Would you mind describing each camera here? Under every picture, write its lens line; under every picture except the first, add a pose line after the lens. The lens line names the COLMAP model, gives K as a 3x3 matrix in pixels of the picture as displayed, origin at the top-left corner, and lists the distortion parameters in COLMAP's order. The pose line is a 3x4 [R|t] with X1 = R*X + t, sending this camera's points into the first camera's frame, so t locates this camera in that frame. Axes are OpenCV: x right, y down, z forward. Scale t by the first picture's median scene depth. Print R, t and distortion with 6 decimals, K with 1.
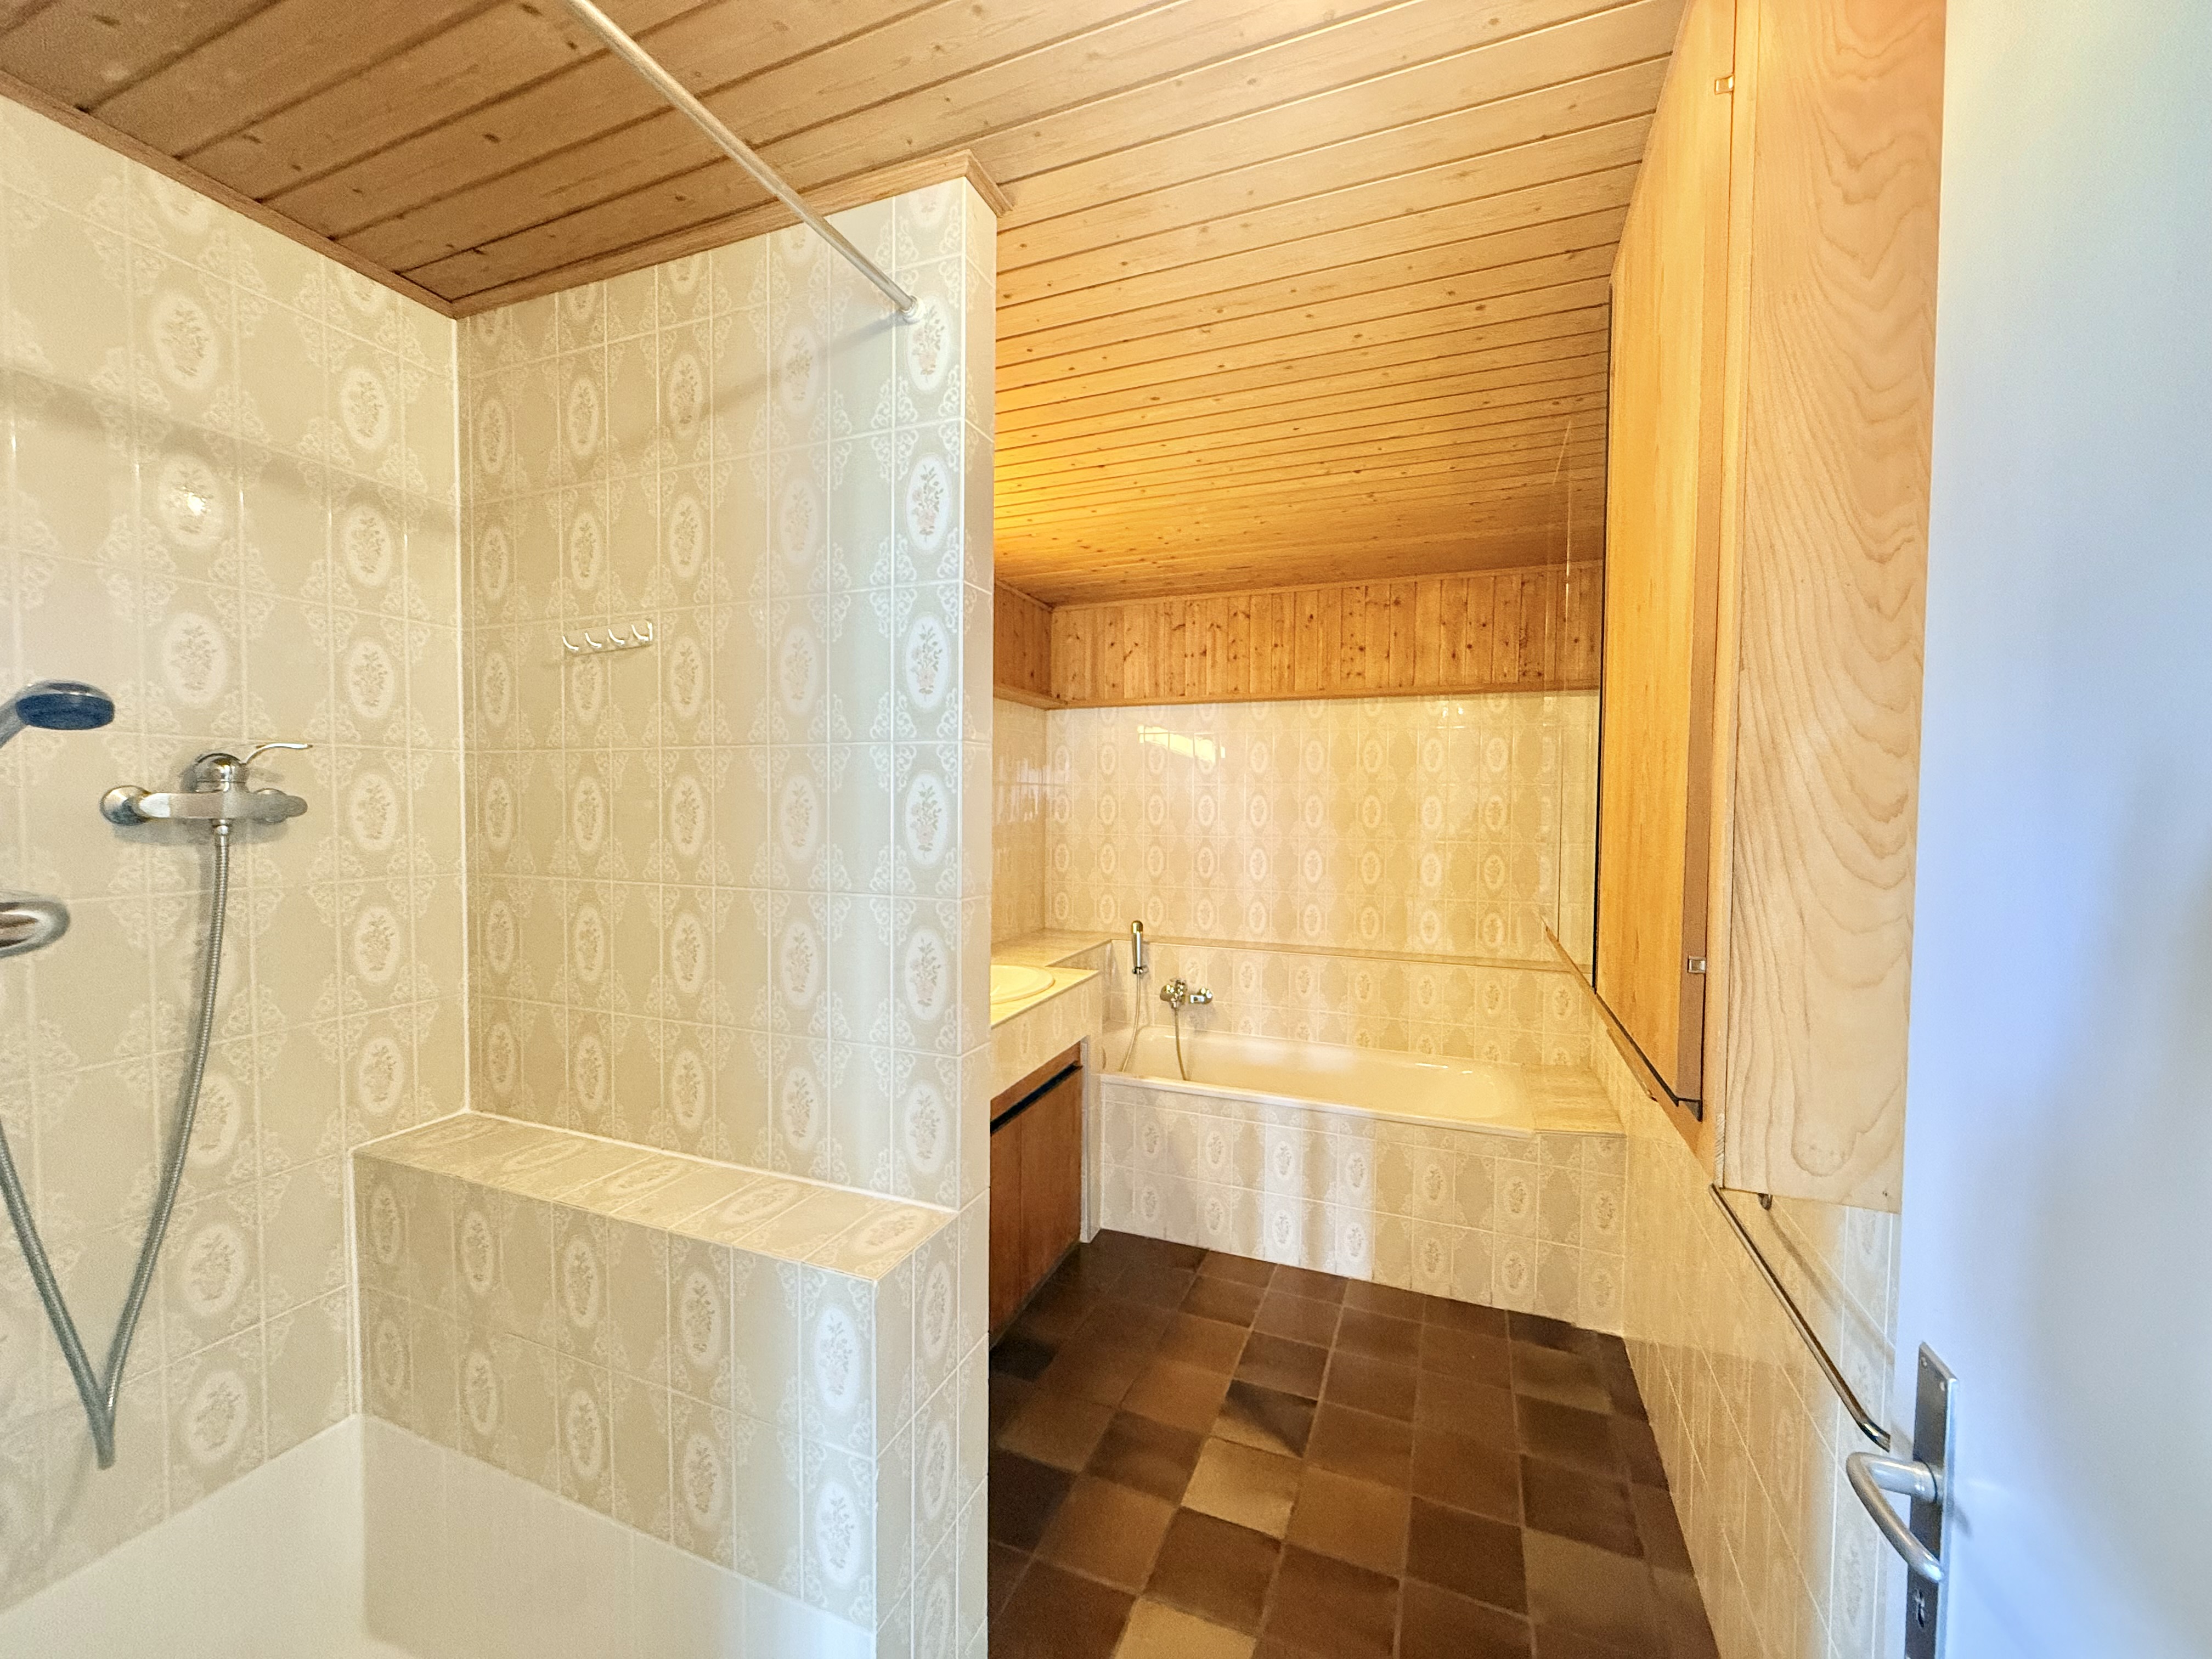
lens RADIAL K [[877.8, 0, 1105.1], [0, 877.8, 832.3], [0, 0, 1]] dist [-0.003458, 0.000667]
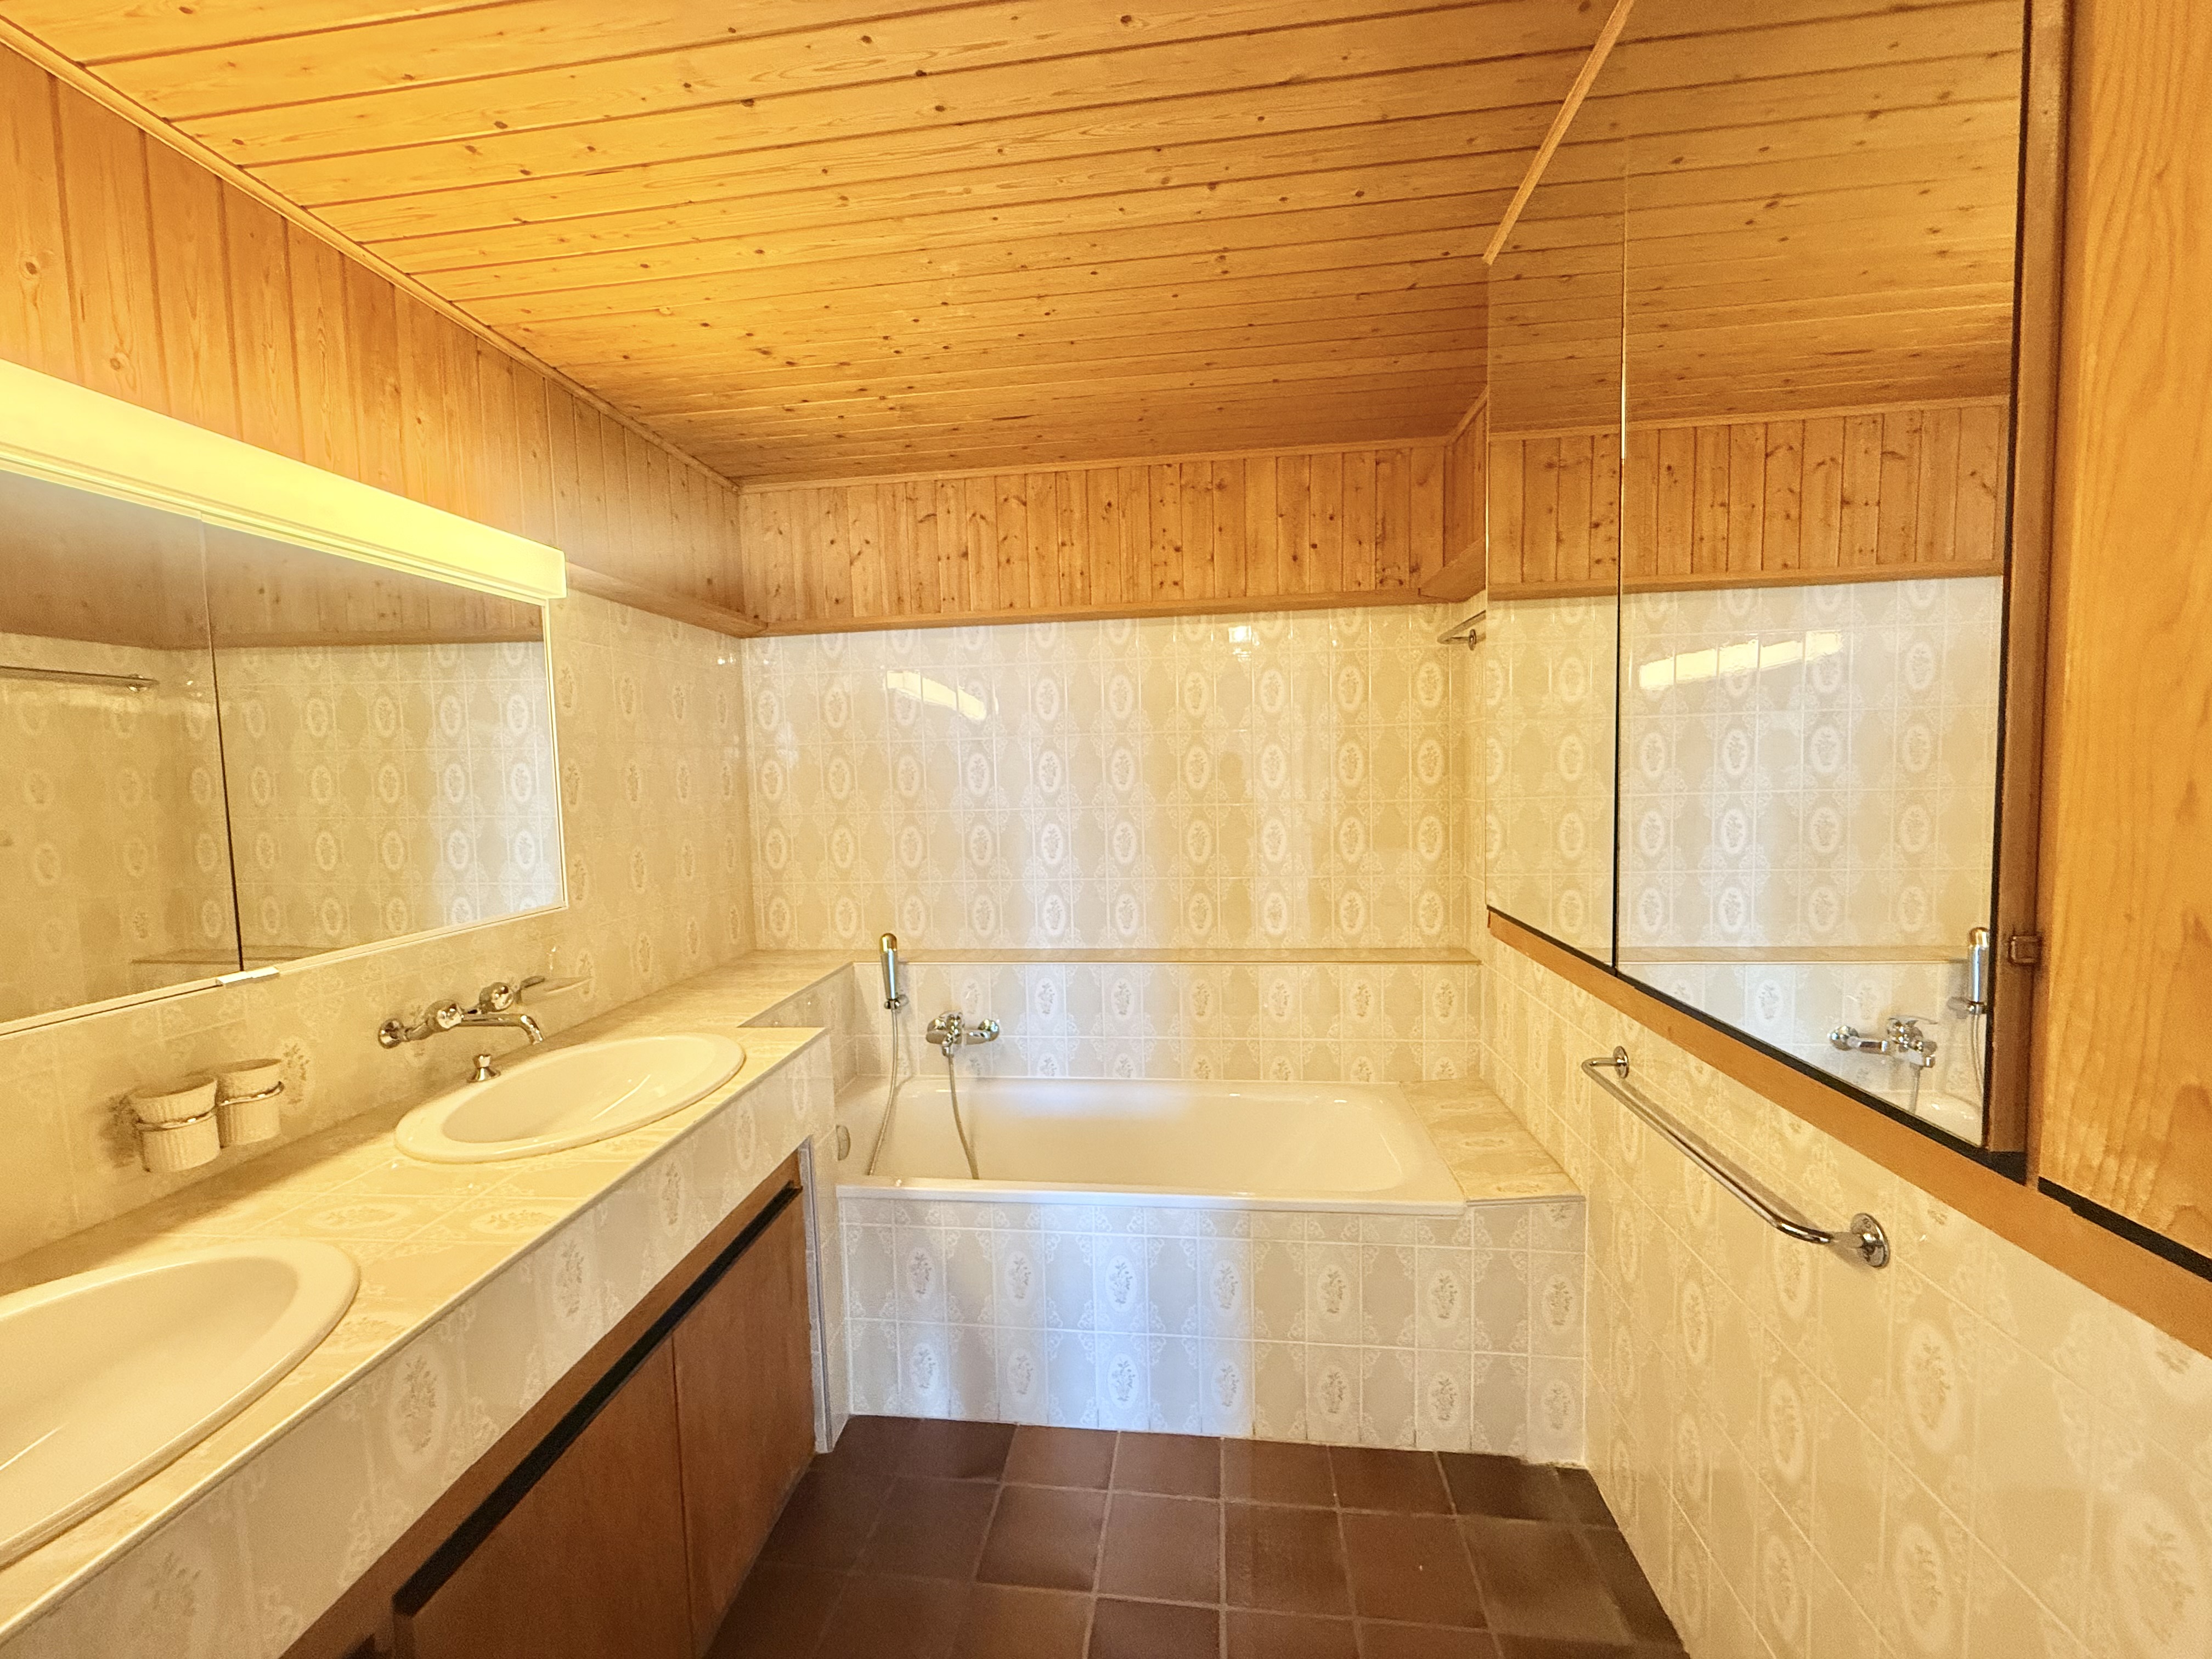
lens RADIAL K [[877.8, 0, 1105.4], [0, 877.8, 827.7], [0, 0, 1]] dist [-0.003458, 0.000667]
pose [[0.964379, -0.050998, 0.259563, 0.029160], [0.043471, 0.998453, 0.034664, -0.001337], [-0.260929, -0.022146, 0.965104, 0.303462]]
